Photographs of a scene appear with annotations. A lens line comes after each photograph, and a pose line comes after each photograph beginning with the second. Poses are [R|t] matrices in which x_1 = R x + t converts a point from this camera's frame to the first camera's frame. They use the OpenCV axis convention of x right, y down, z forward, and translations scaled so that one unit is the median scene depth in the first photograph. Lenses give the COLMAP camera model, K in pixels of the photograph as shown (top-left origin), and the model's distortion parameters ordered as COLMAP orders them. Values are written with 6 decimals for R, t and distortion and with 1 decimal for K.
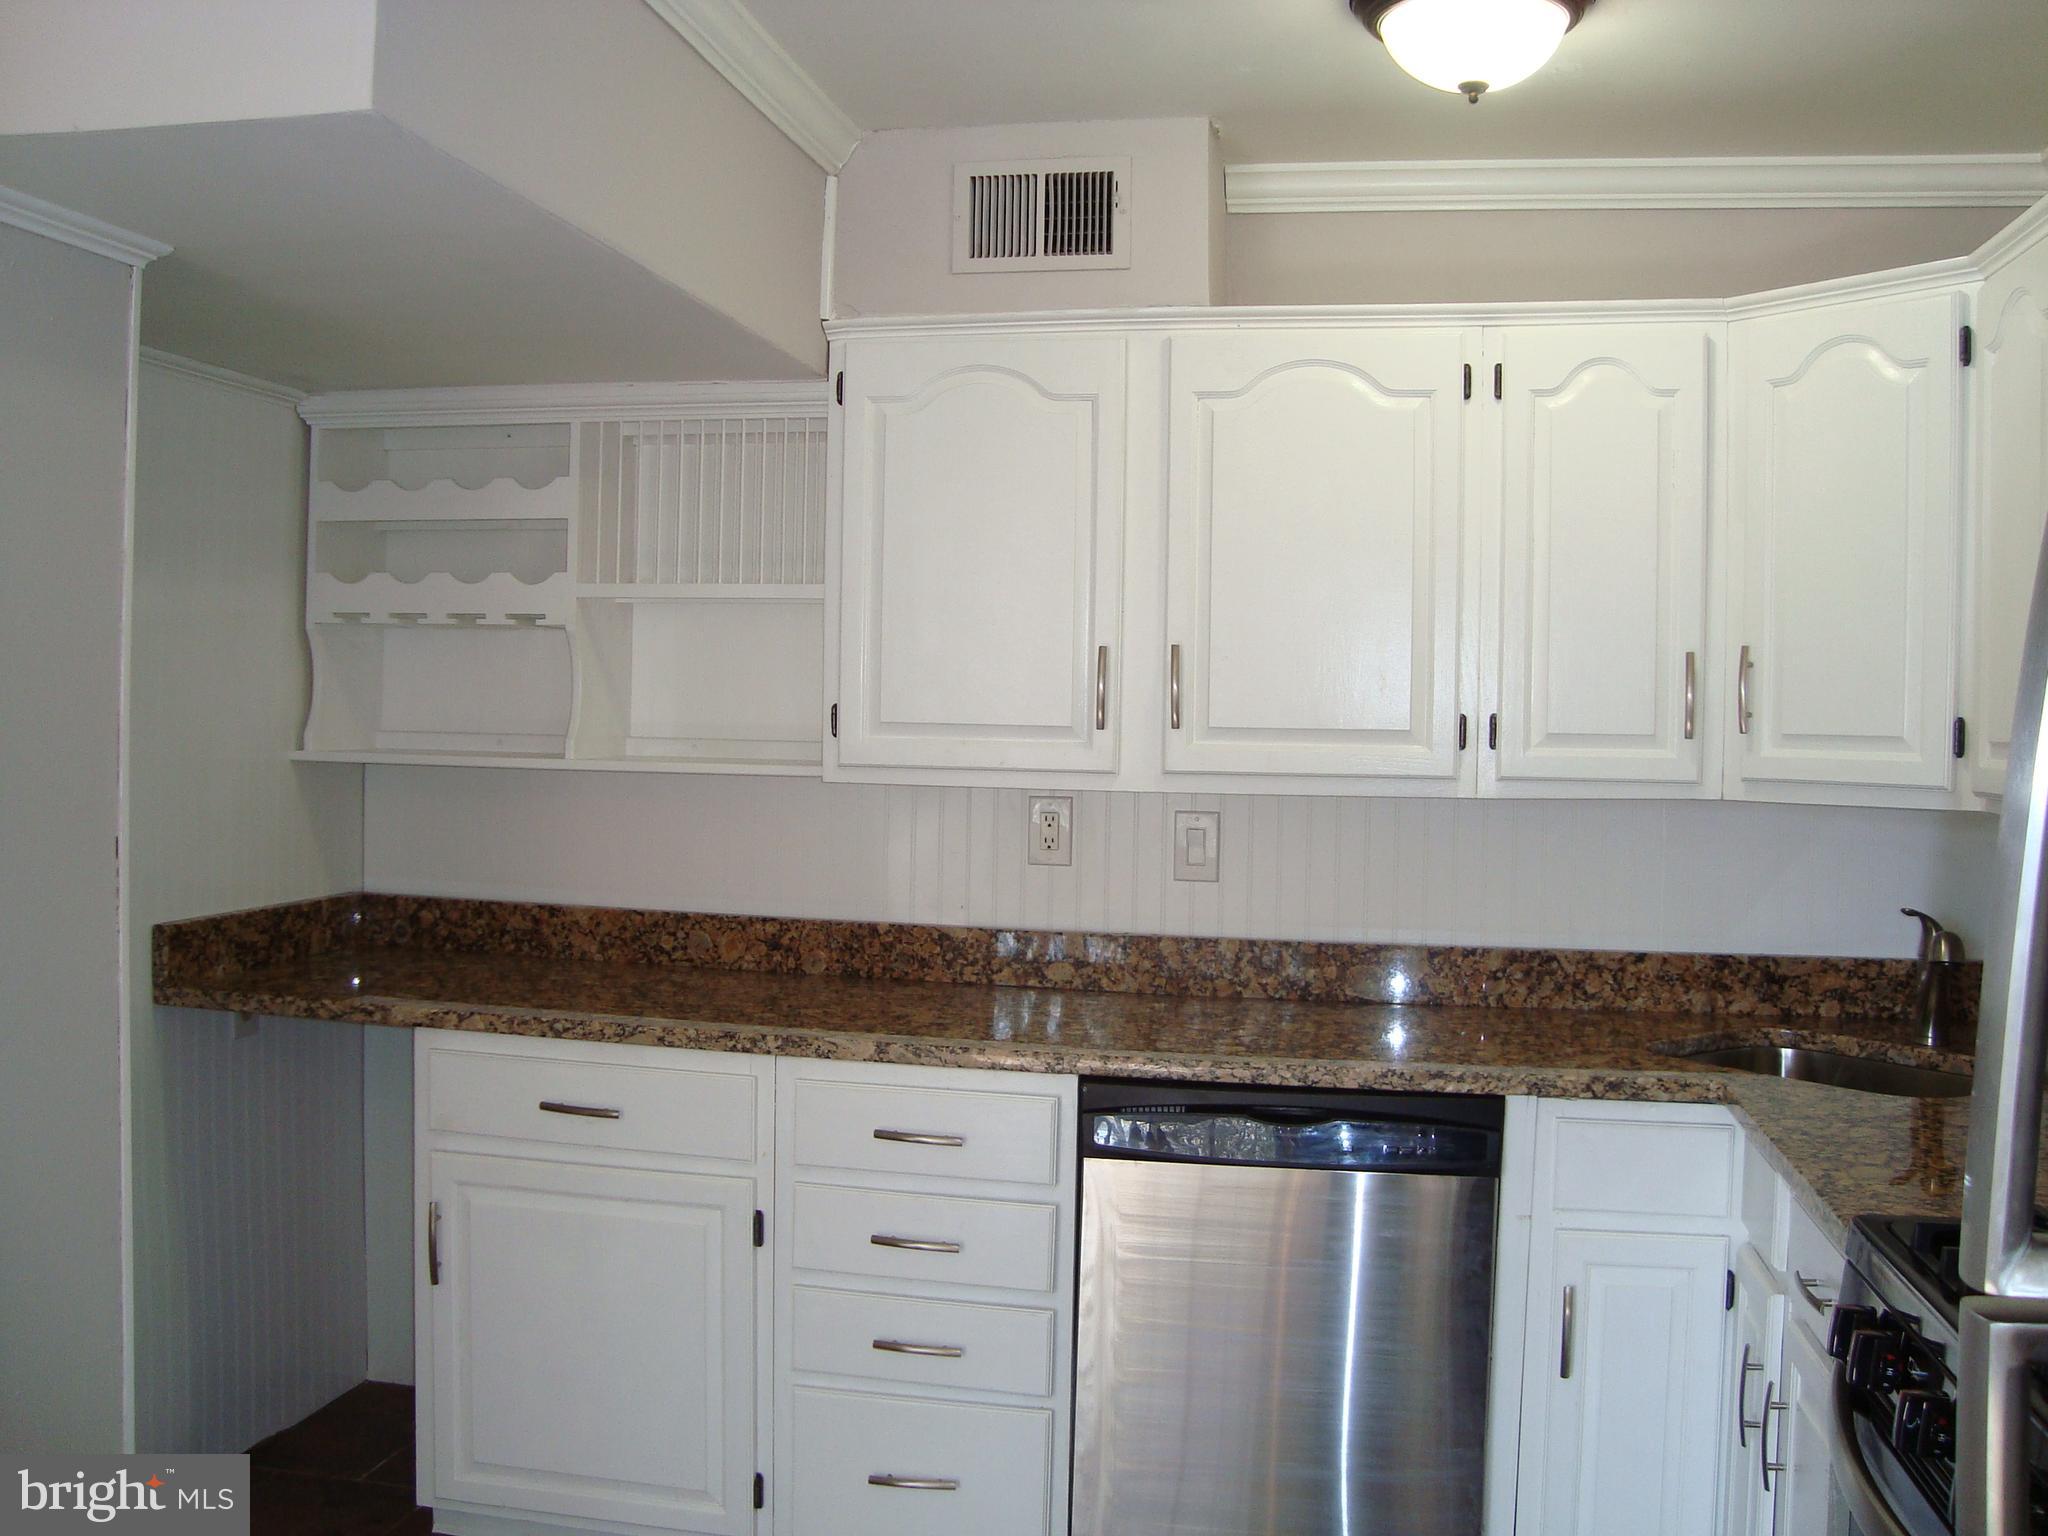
lens RADIAL K [[1961.9, 0, 1043.1], [0, 1961.9, 732.3], [0, 0, 1]] dist [-0.215512, 0.228507]
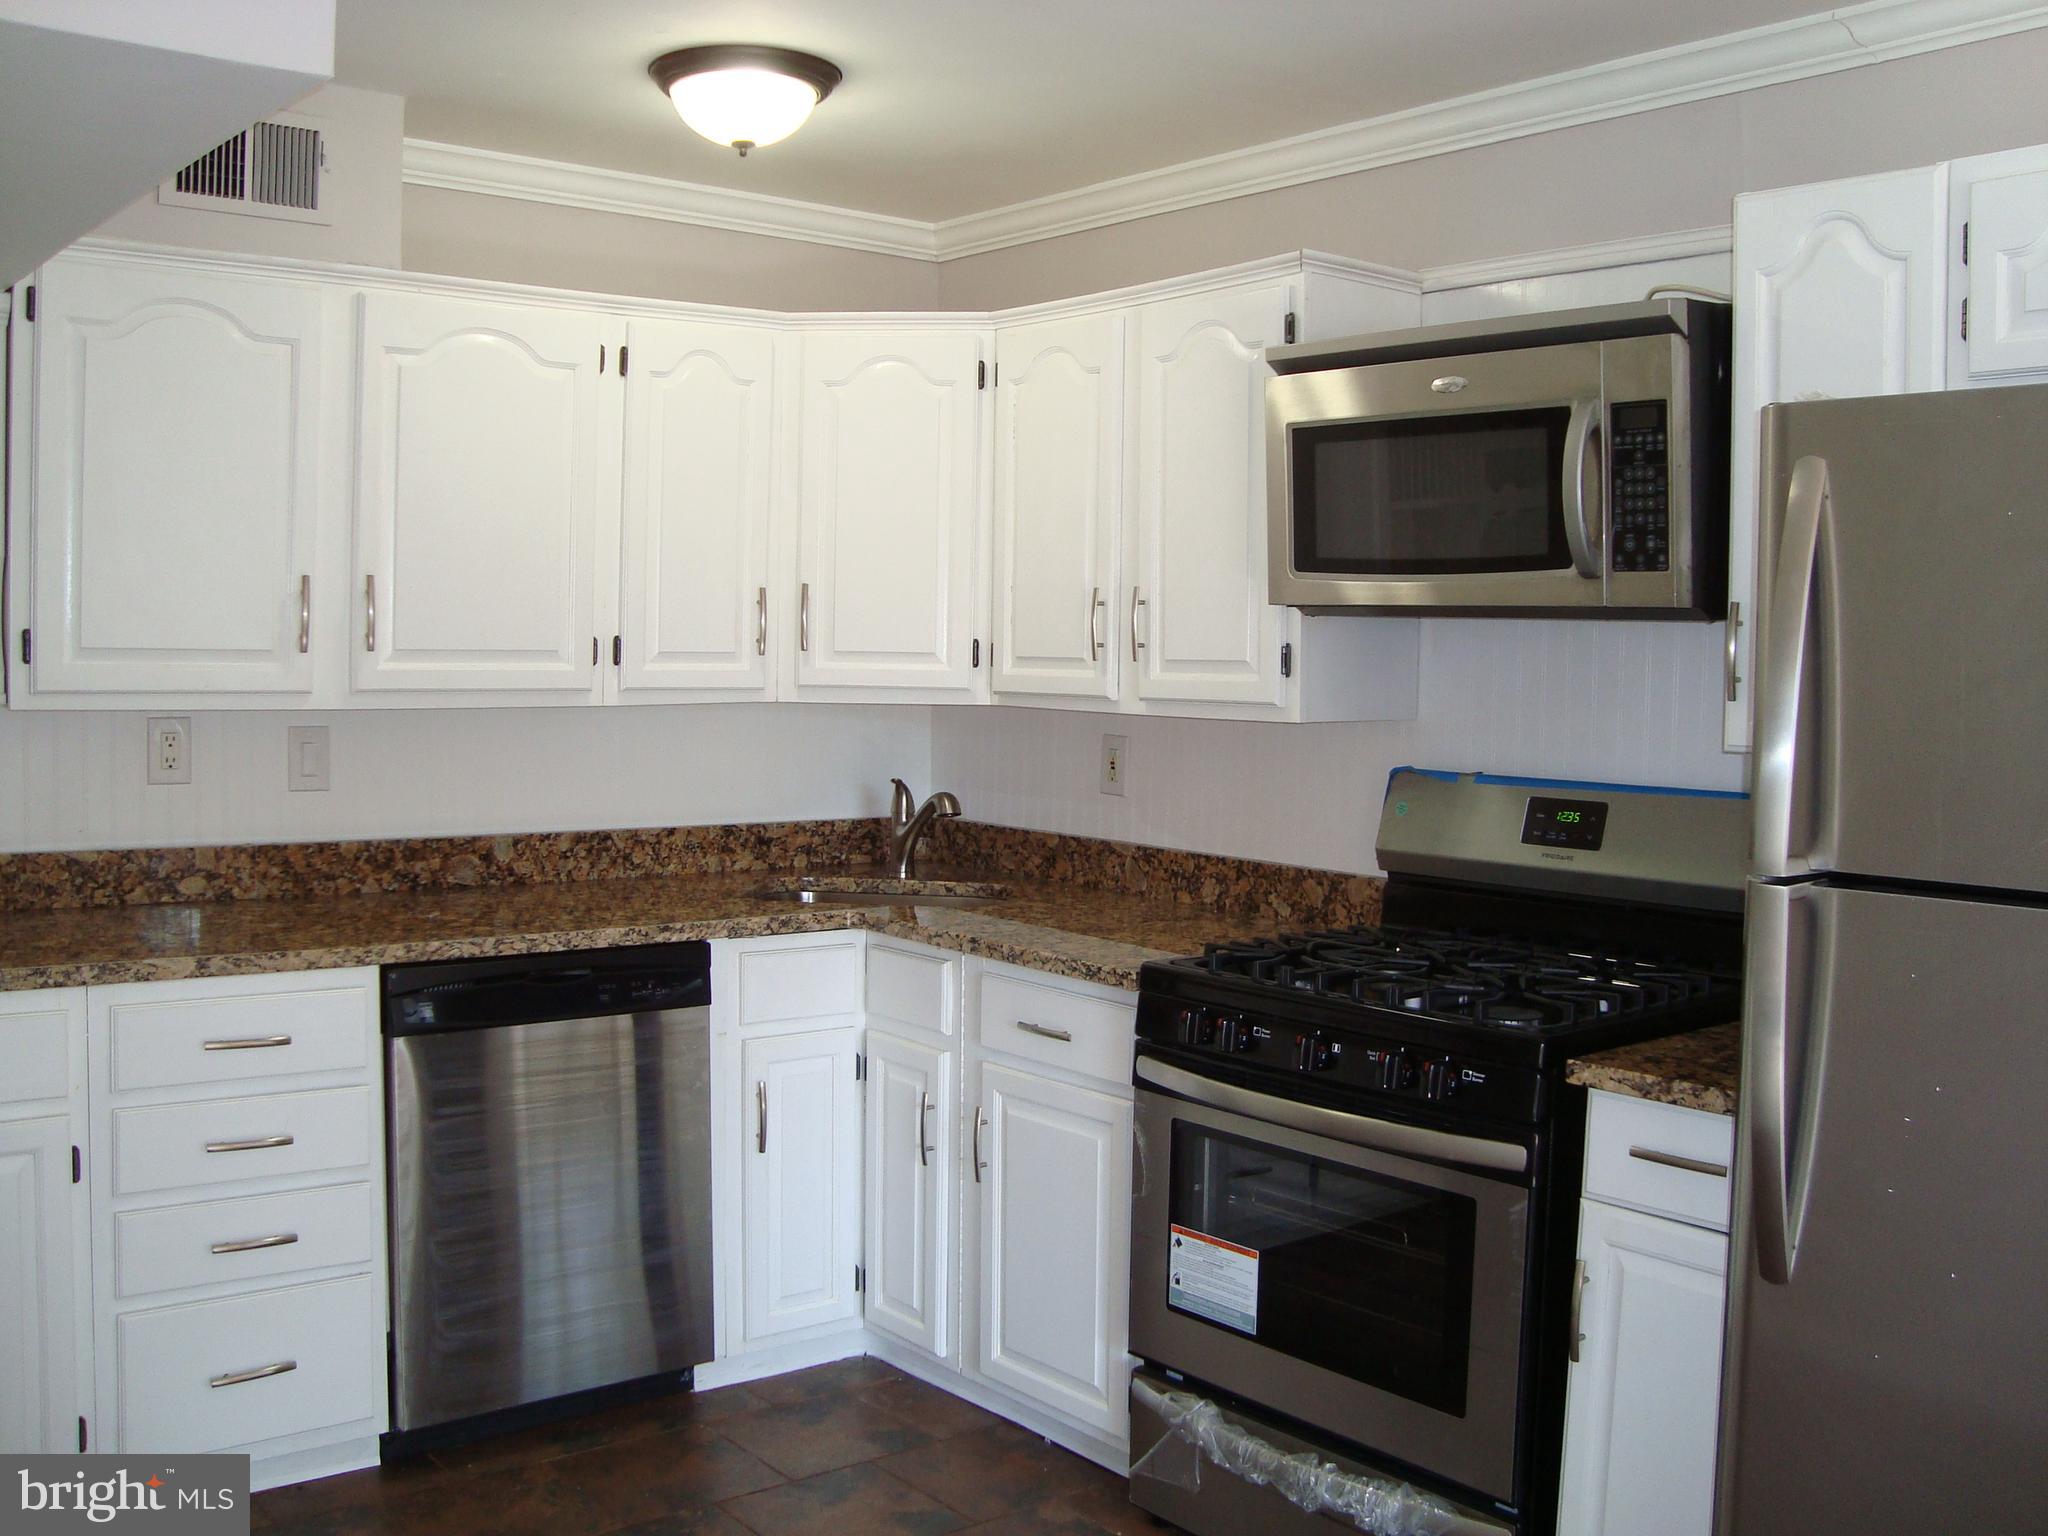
lens RADIAL K [[1971.9, 0, 1009.6], [0, 1971.9, 756.1], [0, 0, 1]] dist [-0.220561, 0.224651]
pose [[0.660973, -0.048585, 0.748835, -0.498279], [0.000448, 0.997927, 0.064351, -0.012507], [-0.750409, -0.042199, 0.659625, 0.007178]]
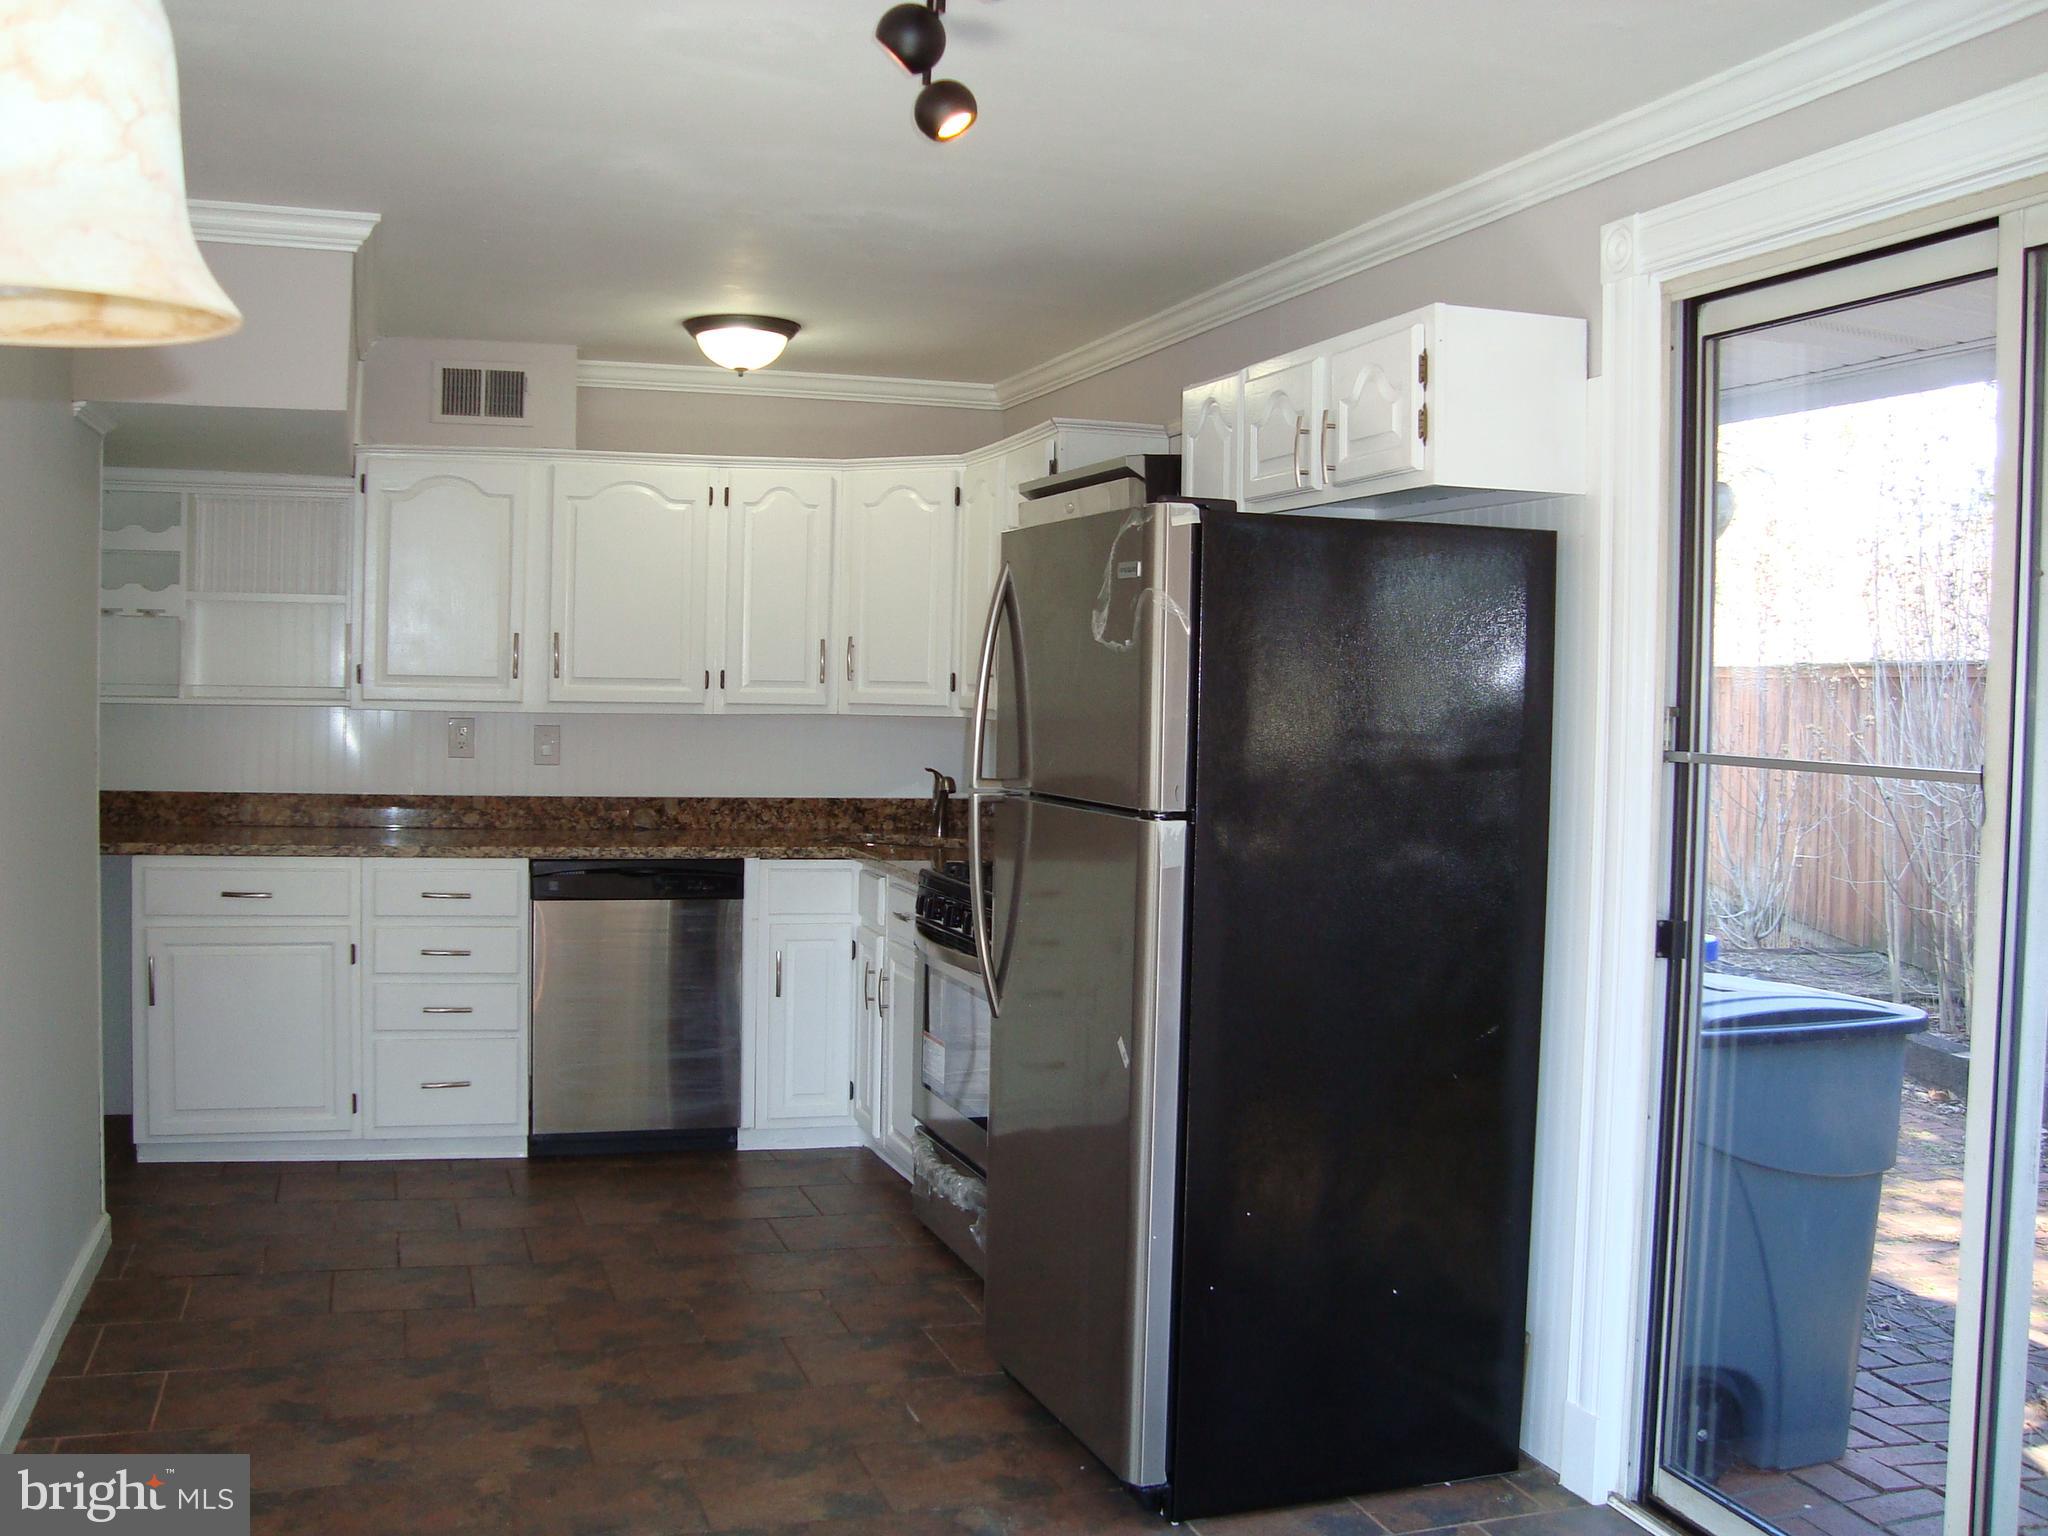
lens RADIAL K [[1971.9, 0, 1009.6], [0, 1971.9, 756.1], [0, 0, 1]] dist [-0.220561, 0.224651]
pose [[0.881569, -0.017175, 0.471743, -0.413864], [-0.000658, 0.999292, 0.037613, 0.001855], [-0.472055, -0.033468, 0.880933, -0.806170]]
